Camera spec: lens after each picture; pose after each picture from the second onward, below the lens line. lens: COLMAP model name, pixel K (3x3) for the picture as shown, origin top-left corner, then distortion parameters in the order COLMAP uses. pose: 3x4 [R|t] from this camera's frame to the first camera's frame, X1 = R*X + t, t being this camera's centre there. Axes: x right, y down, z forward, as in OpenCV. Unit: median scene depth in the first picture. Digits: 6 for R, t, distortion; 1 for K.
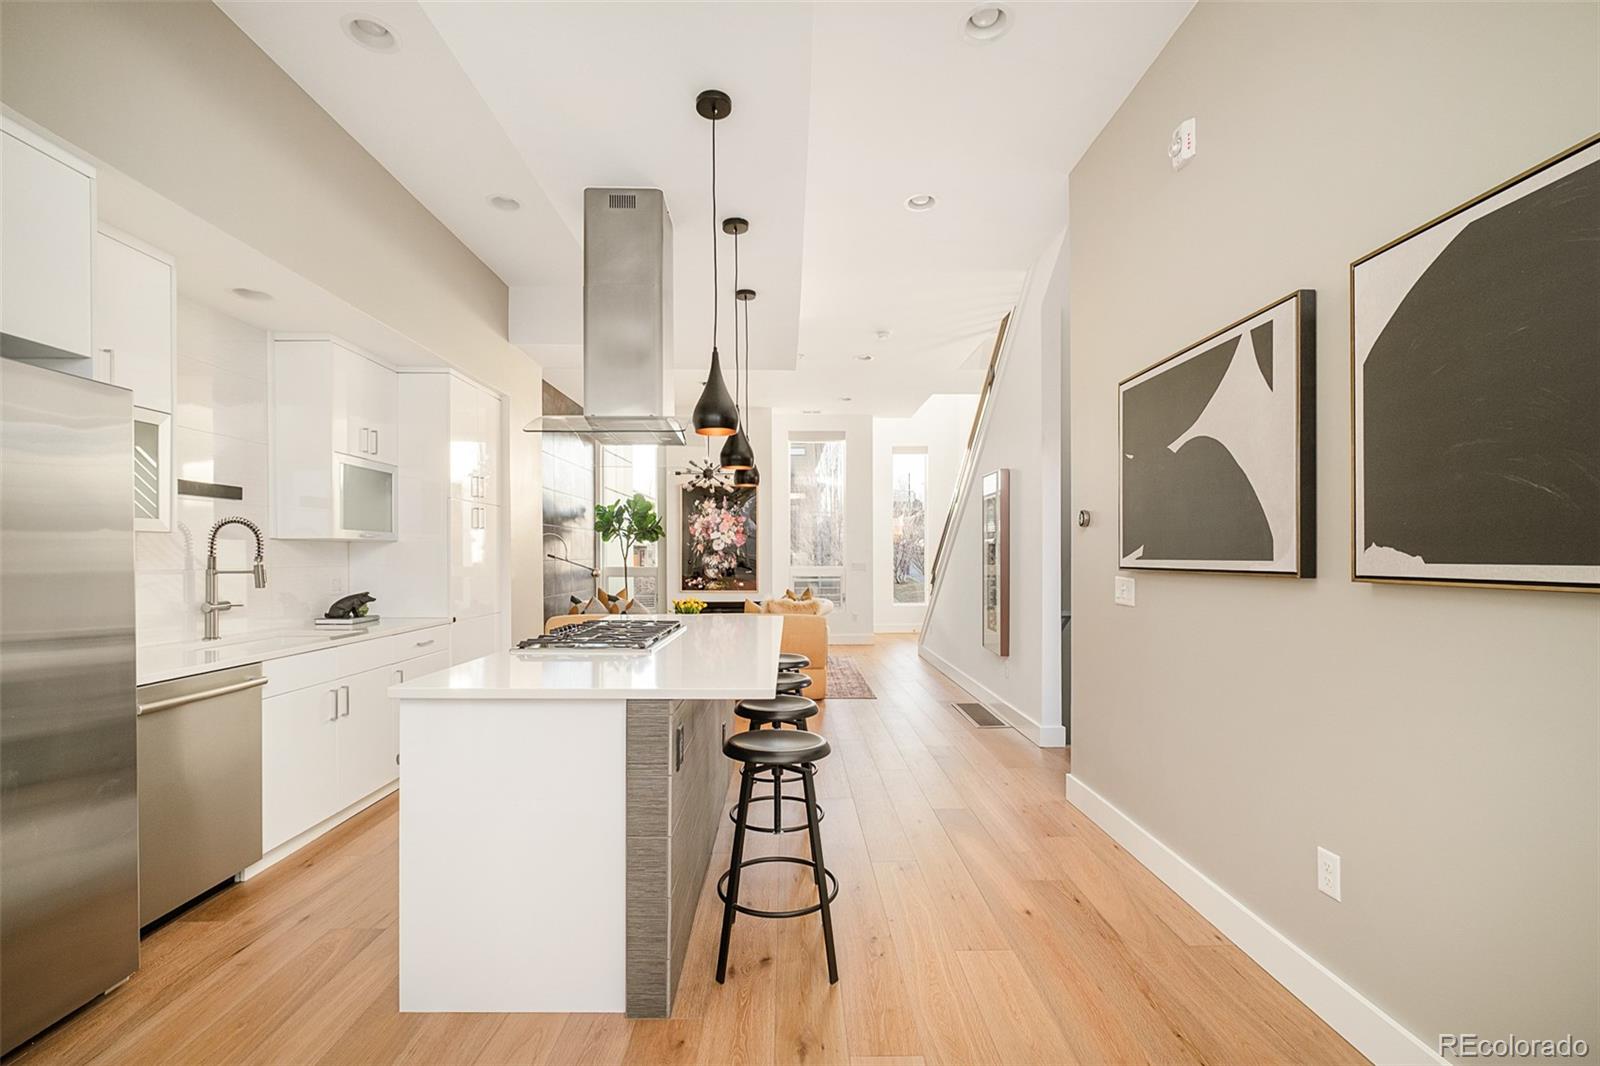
lens RADIAL K [[709.1, 0, 795.1], [0, 709.1, 561.6], [0, 0, 1]] dist [-0.006223, 0.000478]
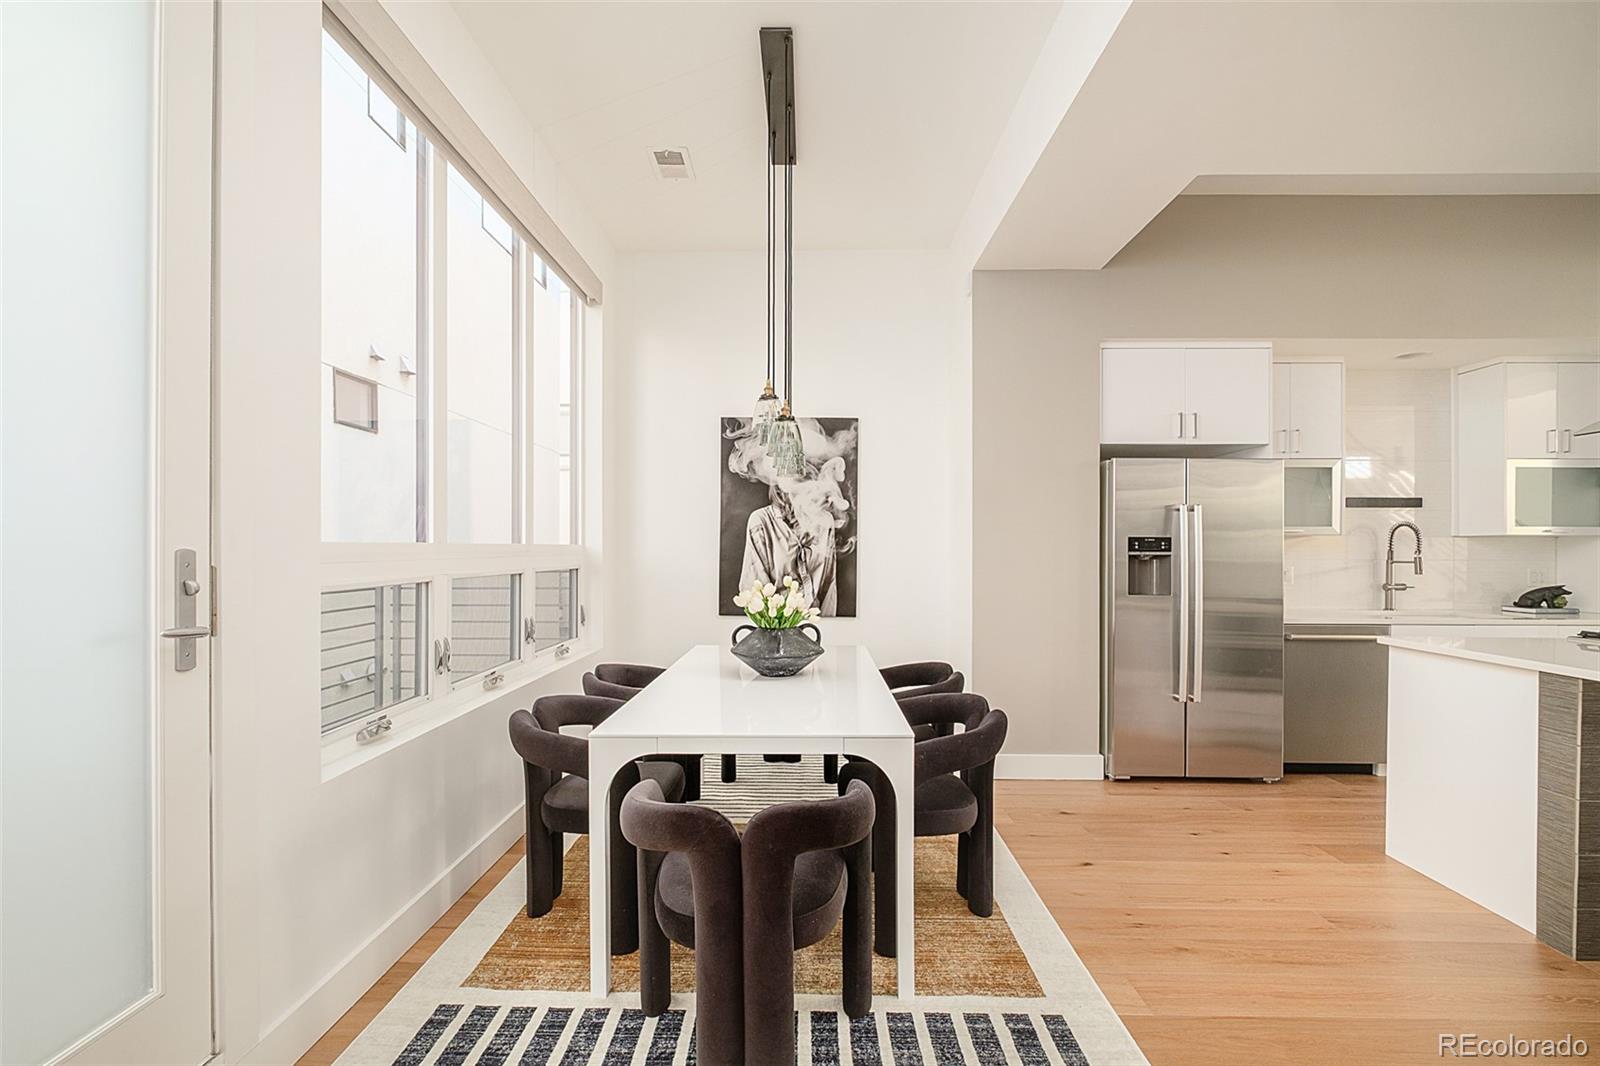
lens RADIAL K [[709.1, 0, 786.2], [0, 709.1, 534.6], [0, 0, 1]] dist [-0.006223, 0.000478]
pose [[-0.037975, -0.019176, -0.999095, 0.211461], [-0.010052, 0.999773, -0.018807, -0.000195], [0.999228, 0.009329, -0.038159, -0.047228]]
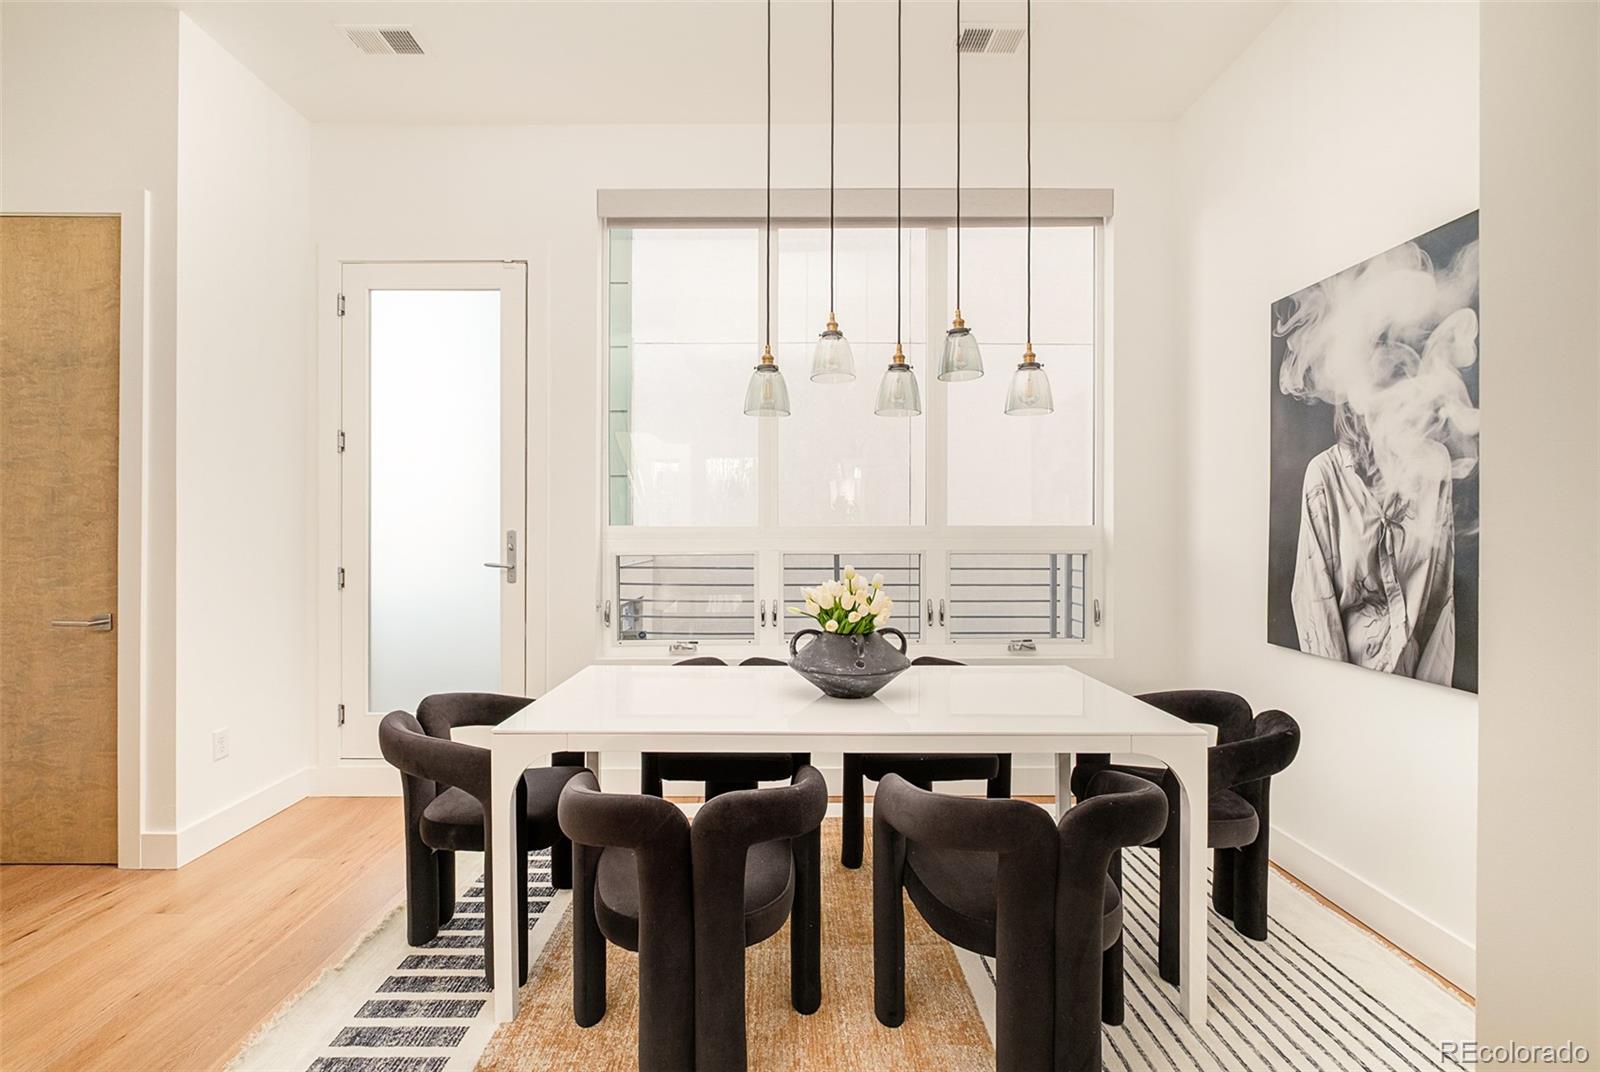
lens RADIAL K [[705.3, 0, 797.5], [0, 705.3, 536.0], [0, 0, 1]] dist [-0.008016, 0.000000]
pose [[-0.999996, 0.001164, -0.002740, -0.086468], [0.001123, 0.999885, 0.015142, -0.000905], [0.002757, 0.015139, -0.999882, 0.174688]]
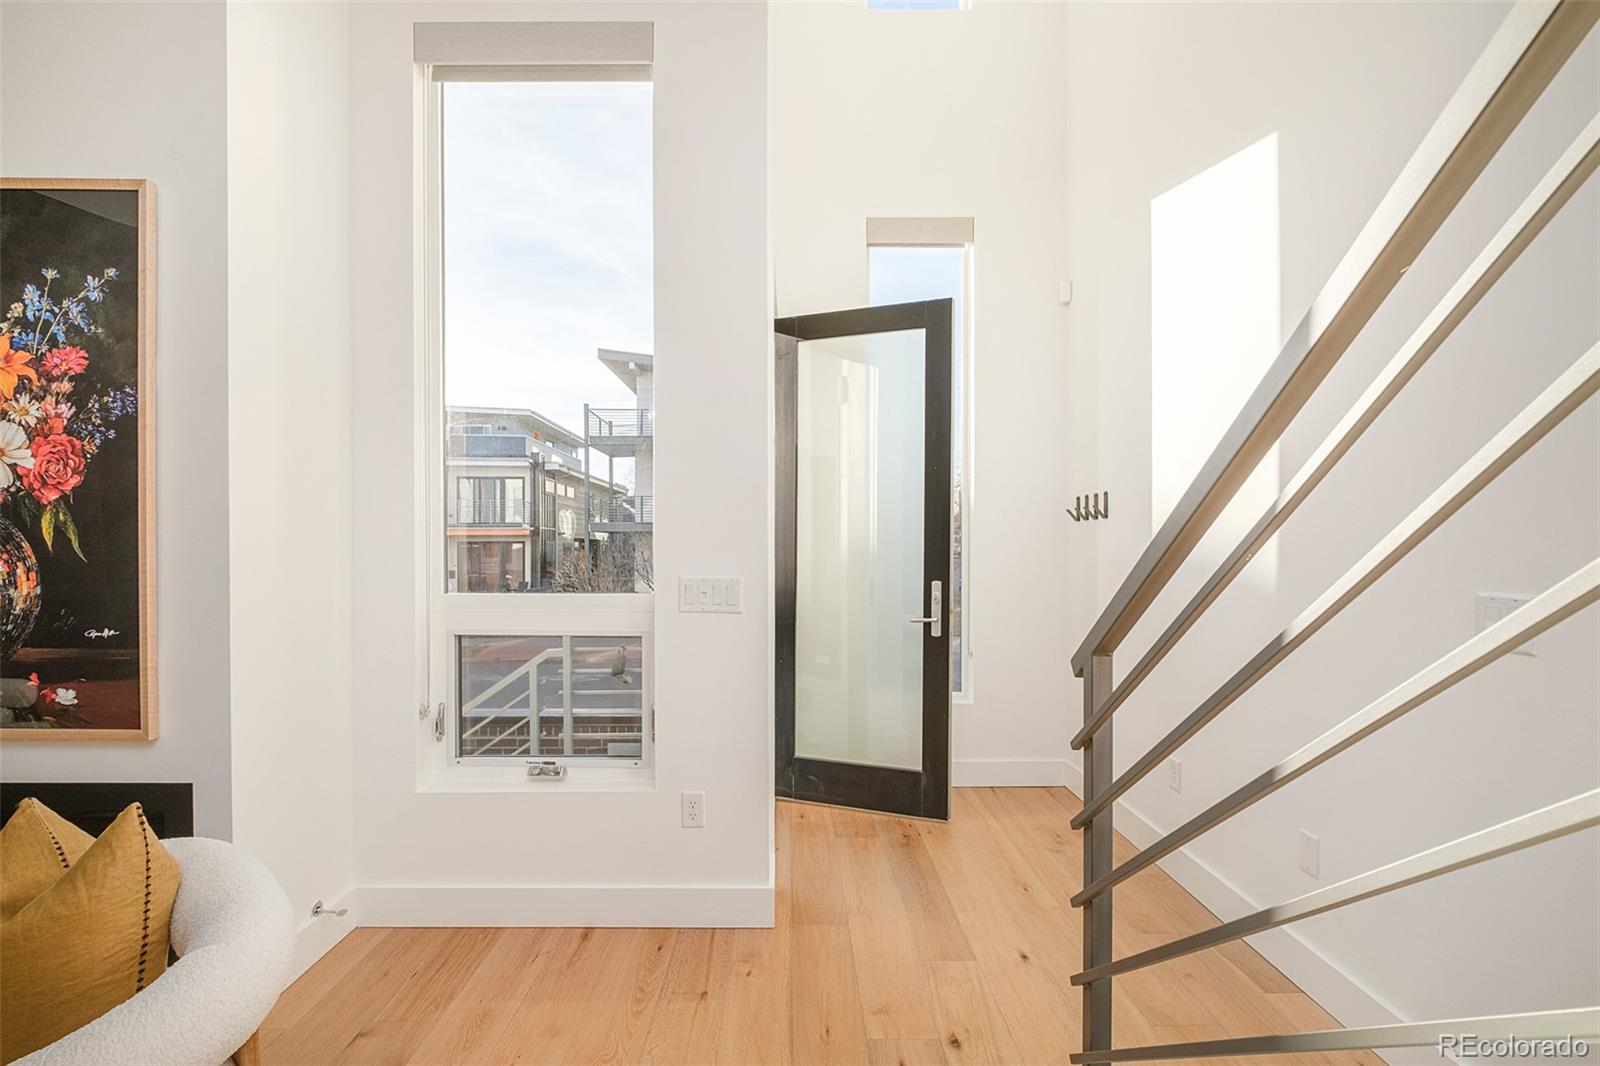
lens RADIAL K [[709.1, 0, 788.8], [0, 709.1, 558.4], [0, 0, 1]] dist [-0.006223, 0.000478]
pose [[0.999761, 0.005934, -0.021018, 0.128415], [-0.005857, 0.999976, 0.003685, -0.007636], [0.021039, -0.003561, 0.999772, 0.814688]]
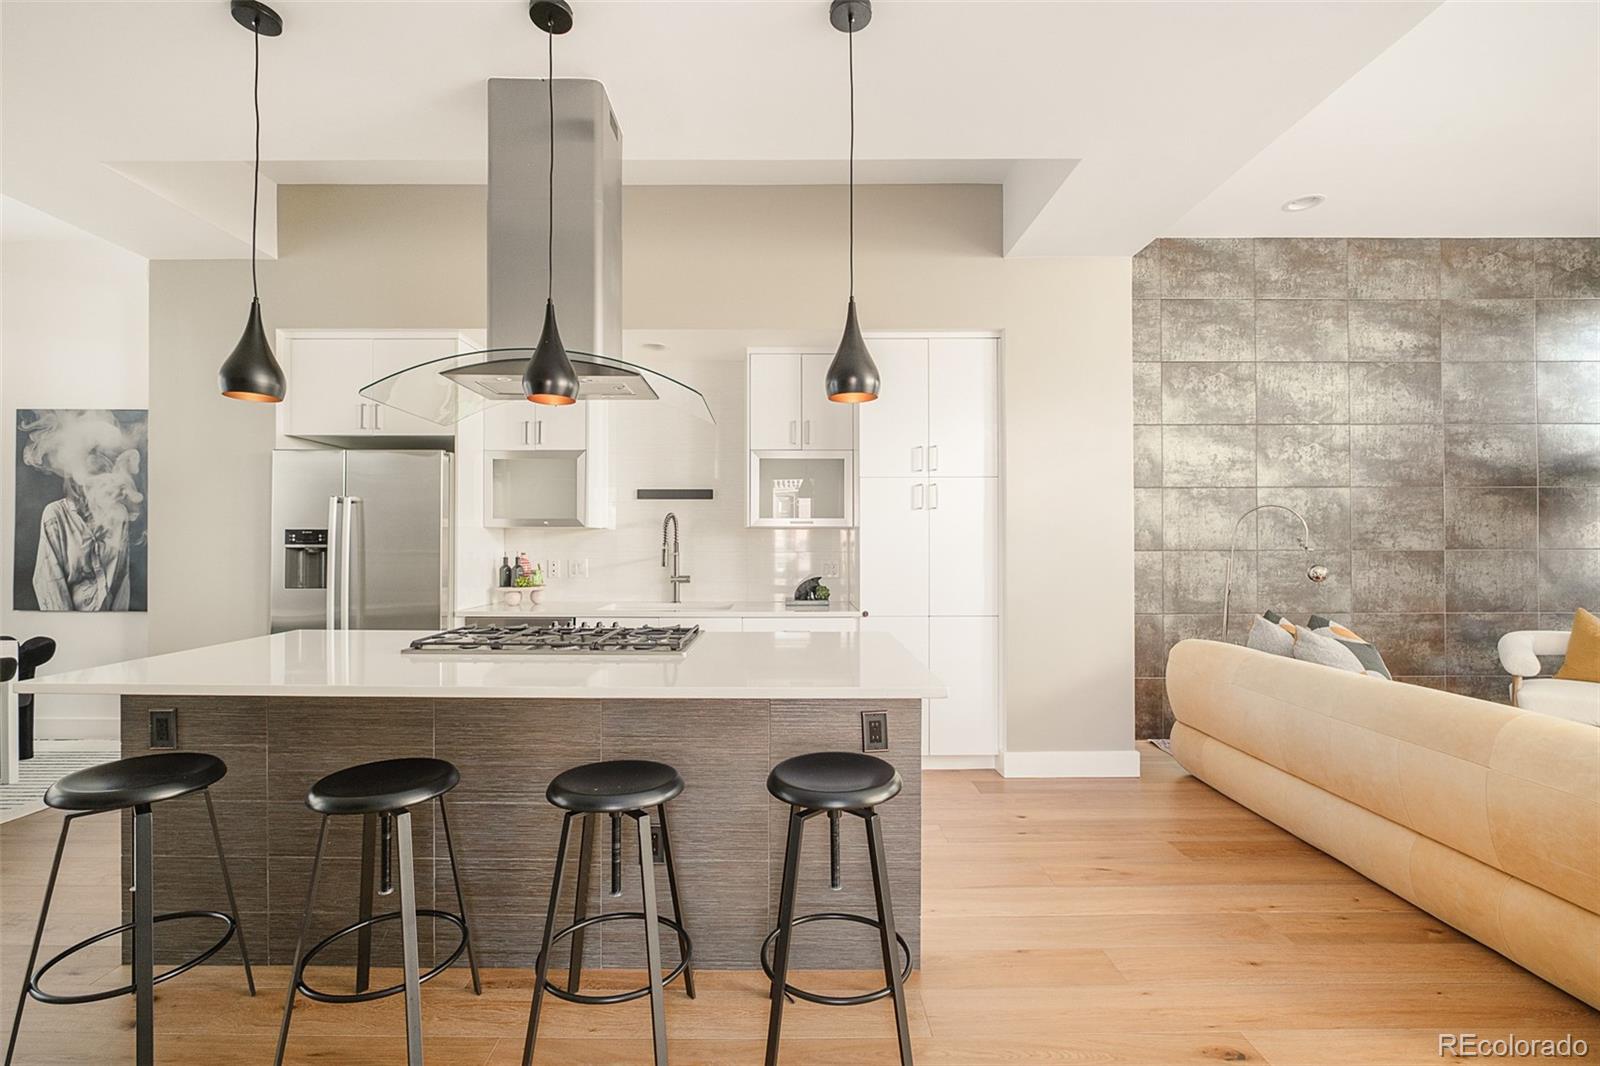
lens RADIAL K [[709.1, 0, 786.9], [0, 709.1, 536.6], [0, 0, 1]] dist [-0.006223, 0.000478]
pose [[-0.018015, -0.005468, -0.999823, 0.195256], [-0.007376, 0.999959, -0.005336, -0.004466], [0.999810, 0.007279, -0.018055, 0.428547]]
